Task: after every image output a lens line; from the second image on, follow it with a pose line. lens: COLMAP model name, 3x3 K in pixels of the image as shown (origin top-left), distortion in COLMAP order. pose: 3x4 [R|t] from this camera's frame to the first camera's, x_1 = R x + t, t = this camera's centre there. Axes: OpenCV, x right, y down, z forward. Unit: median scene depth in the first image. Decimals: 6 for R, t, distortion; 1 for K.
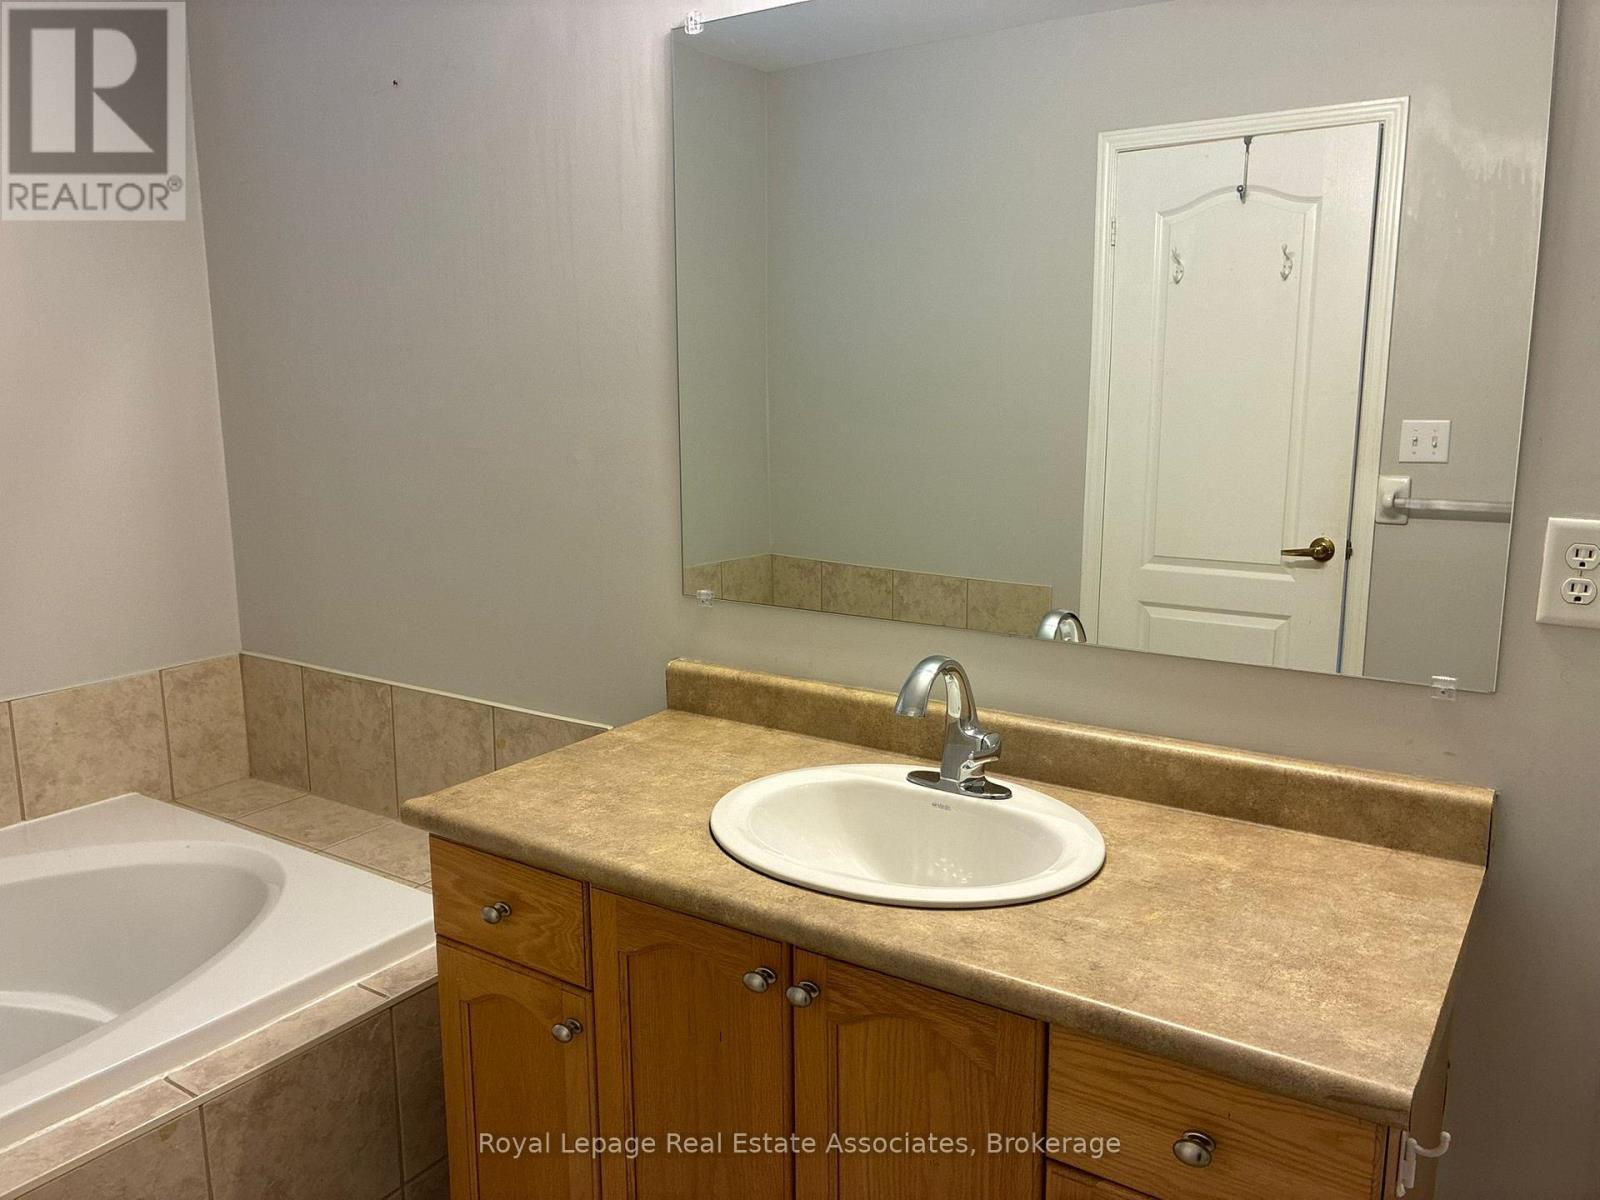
lens RADIAL K [[1196.8, 0, 798.1], [0, 1196.8, 601.3], [0, 0, 1]] dist [0.037672, -0.049225]
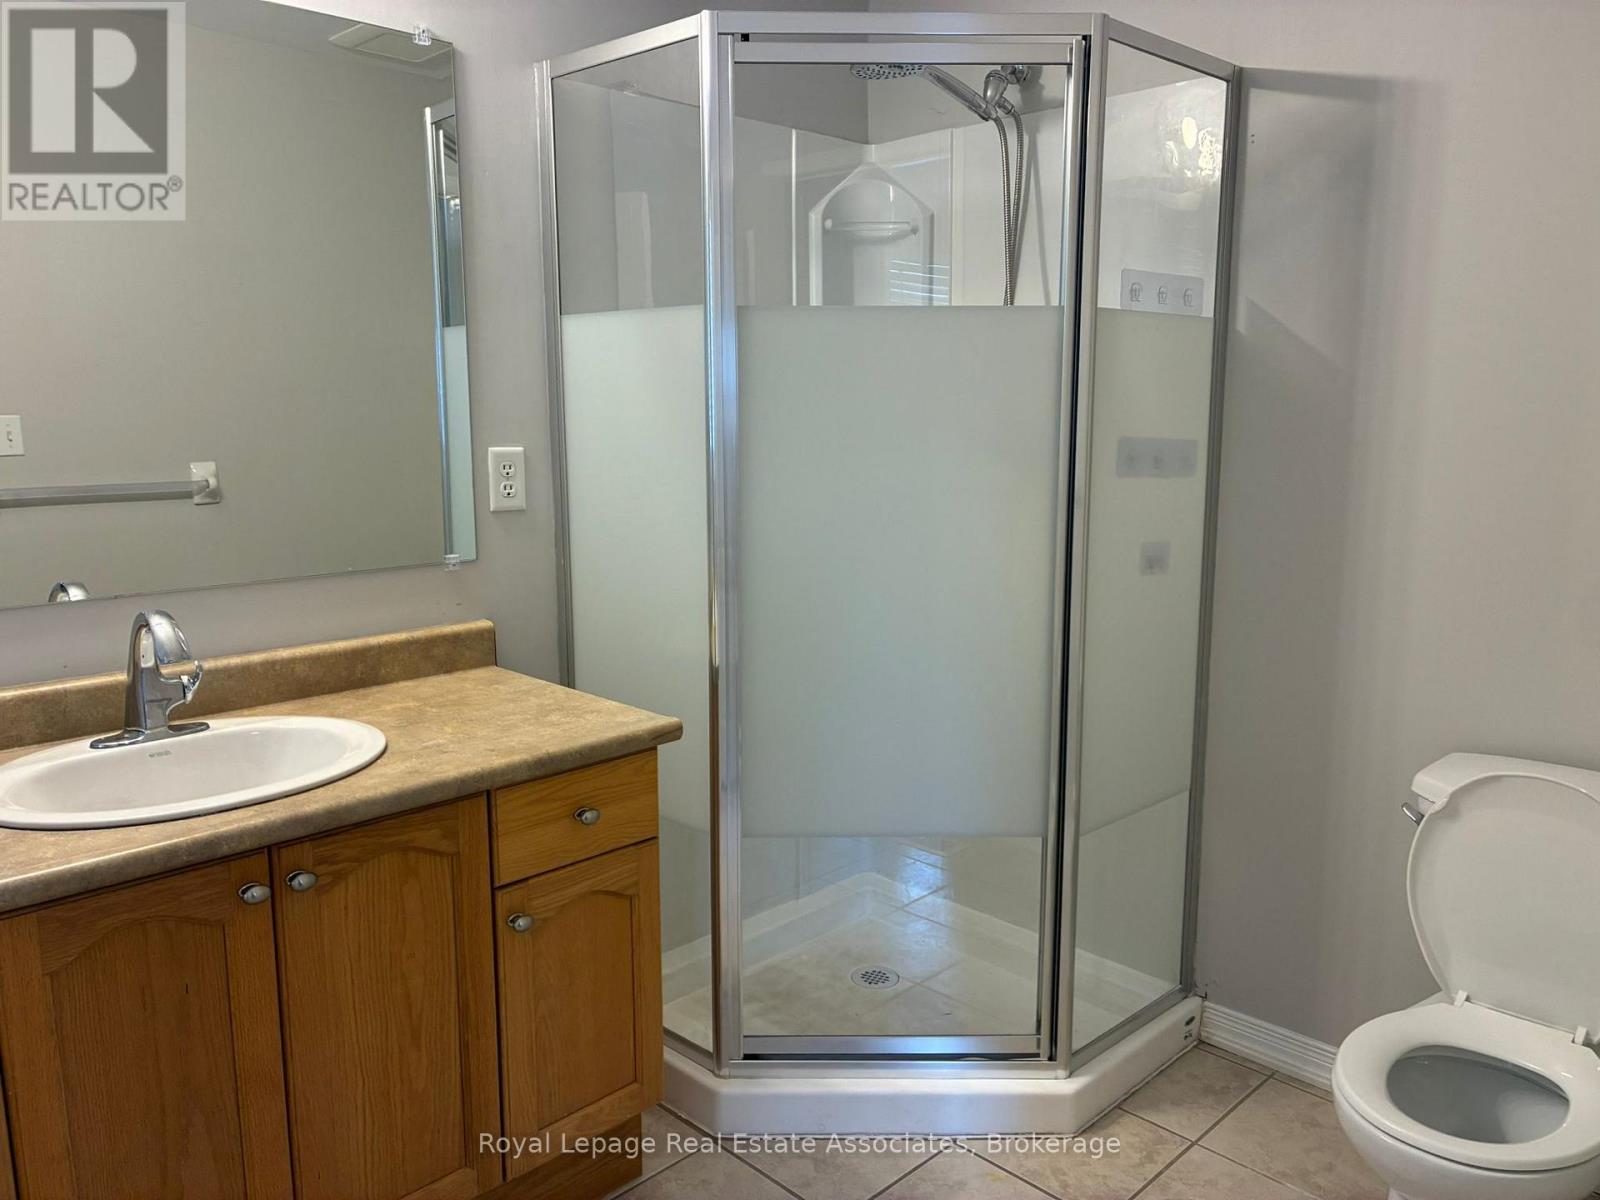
lens RADIAL K [[1196.8, 0, 792.5], [0, 1196.8, 596.9], [0, 0, 1]] dist [0.037672, -0.049225]
pose [[0.209000, -0.154306, 0.965665, -0.925443], [0.176629, 0.977188, 0.117919, 0.010600], [-0.961832, 0.145919, 0.231487, 0.238060]]
